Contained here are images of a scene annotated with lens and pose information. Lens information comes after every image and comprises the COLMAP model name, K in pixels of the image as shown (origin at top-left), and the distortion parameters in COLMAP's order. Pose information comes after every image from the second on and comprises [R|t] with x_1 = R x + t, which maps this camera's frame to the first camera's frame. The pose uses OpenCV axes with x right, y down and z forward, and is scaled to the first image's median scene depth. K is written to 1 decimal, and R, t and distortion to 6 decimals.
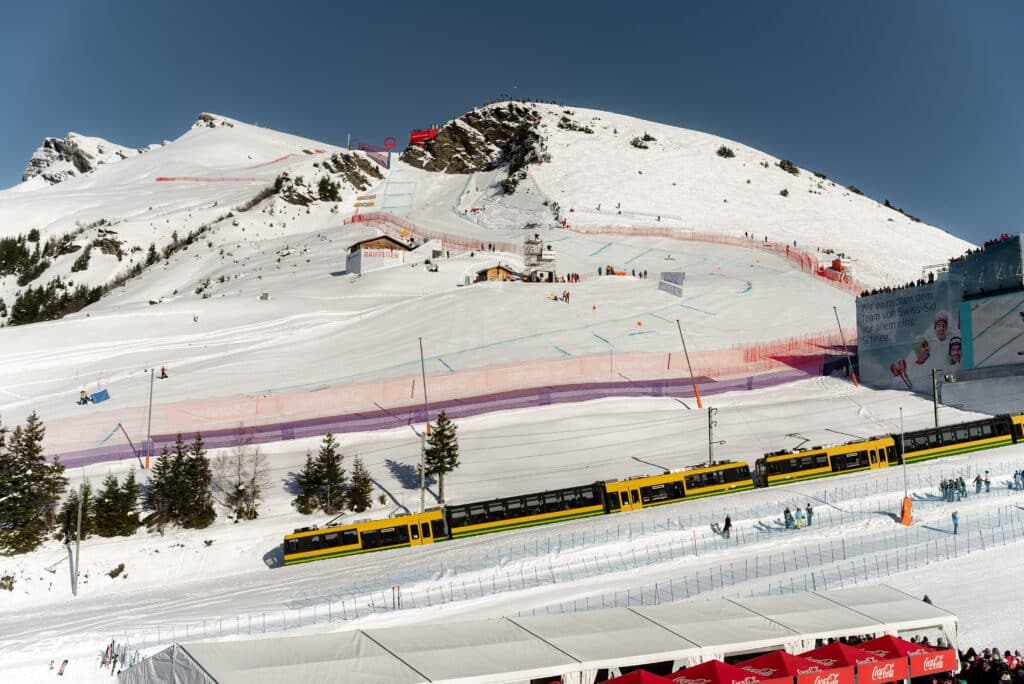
lens RADIAL K [[1161.3, 0, 507.6], [0, 1161.3, 343.8], [0, 0, 1]] dist [-0.012654, 0.000000]
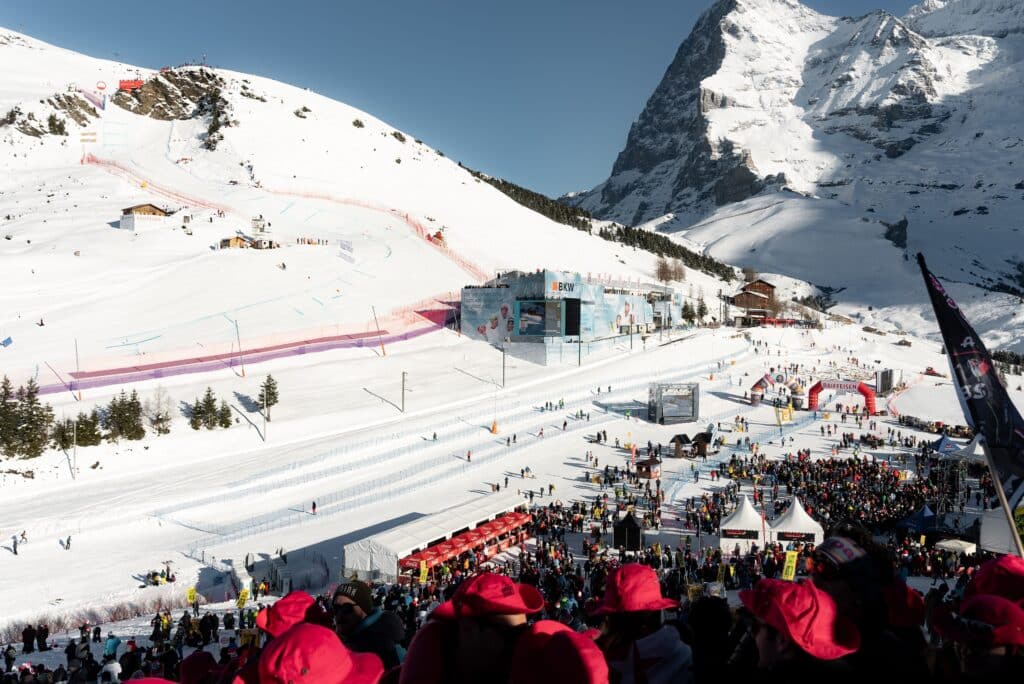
lens RADIAL K [[925.7, 0, 503.0], [0, 925.7, 344.8], [0, 0, 1]] dist [-0.009057, 0.000994]
pose [[0.922982, -0.002748, 0.384833, -0.155632], [-0.061072, 0.986256, 0.153520, -0.134842], [-0.379966, -0.165199, 0.910129, -0.291886]]
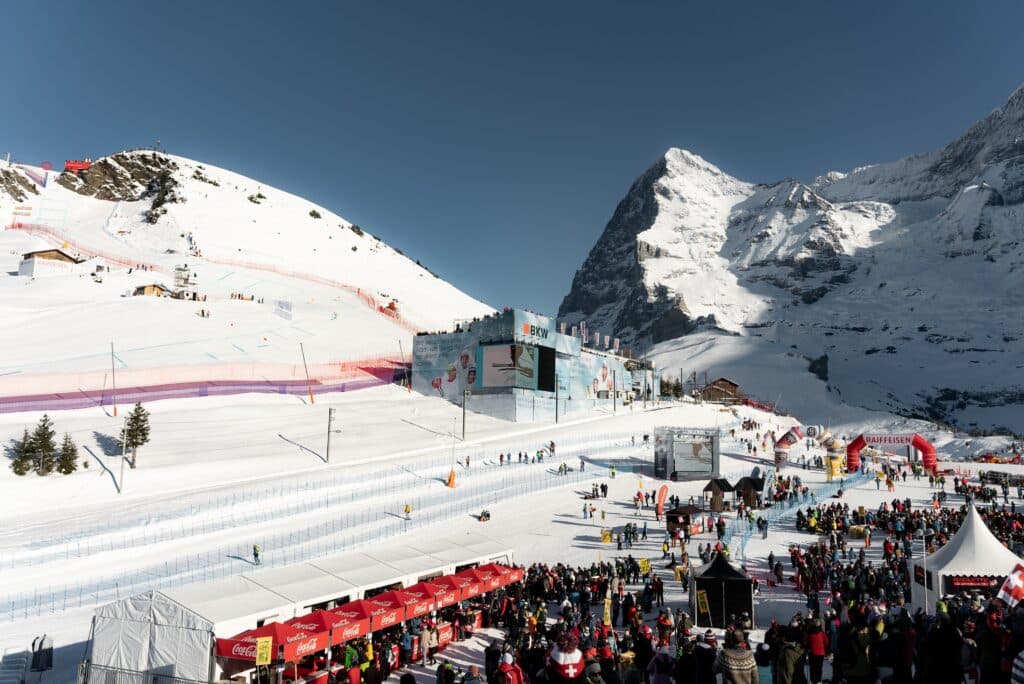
lens RADIAL K [[825.5, 0, 511.1], [0, 825.5, 350.6], [0, 0, 1]] dist [-0.007458, 0.004256]
pose [[0.895365, 0.074385, 0.439076, -0.051076], [-0.079838, 0.996789, -0.006063, -0.017546], [-0.438117, -0.029627, 0.898430, -0.043516]]
